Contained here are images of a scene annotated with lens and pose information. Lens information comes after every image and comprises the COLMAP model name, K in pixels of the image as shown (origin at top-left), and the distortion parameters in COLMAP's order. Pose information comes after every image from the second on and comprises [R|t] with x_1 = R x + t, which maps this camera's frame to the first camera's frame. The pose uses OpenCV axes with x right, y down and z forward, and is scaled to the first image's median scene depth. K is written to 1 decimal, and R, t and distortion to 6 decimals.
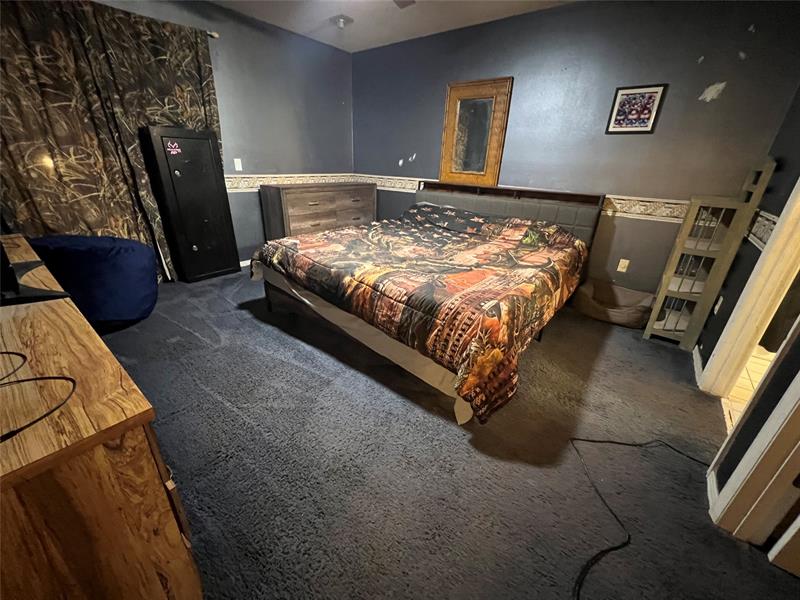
lens RADIAL K [[321.9, 0, 402.5], [0, 321.9, 301.0], [0, 0, 1]] dist [-0.001237, 0.000598]
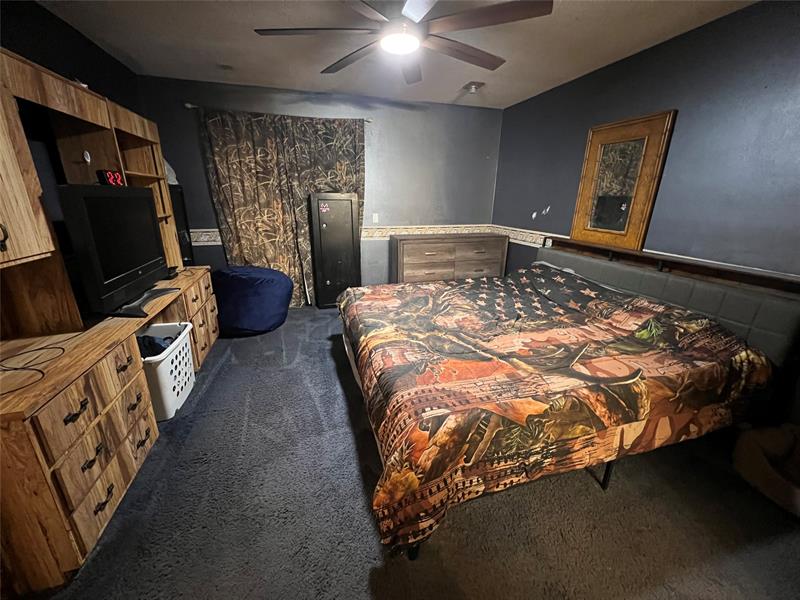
lens RADIAL K [[321.9, 0, 401.0], [0, 321.9, 300.9], [0, 0, 1]] dist [-0.001237, 0.000598]
pose [[0.816805, 0.155697, -0.555508, 0.368458], [-0.215706, 0.975477, -0.043765, -0.126920], [0.535071, 0.155574, 0.830359, 0.150437]]
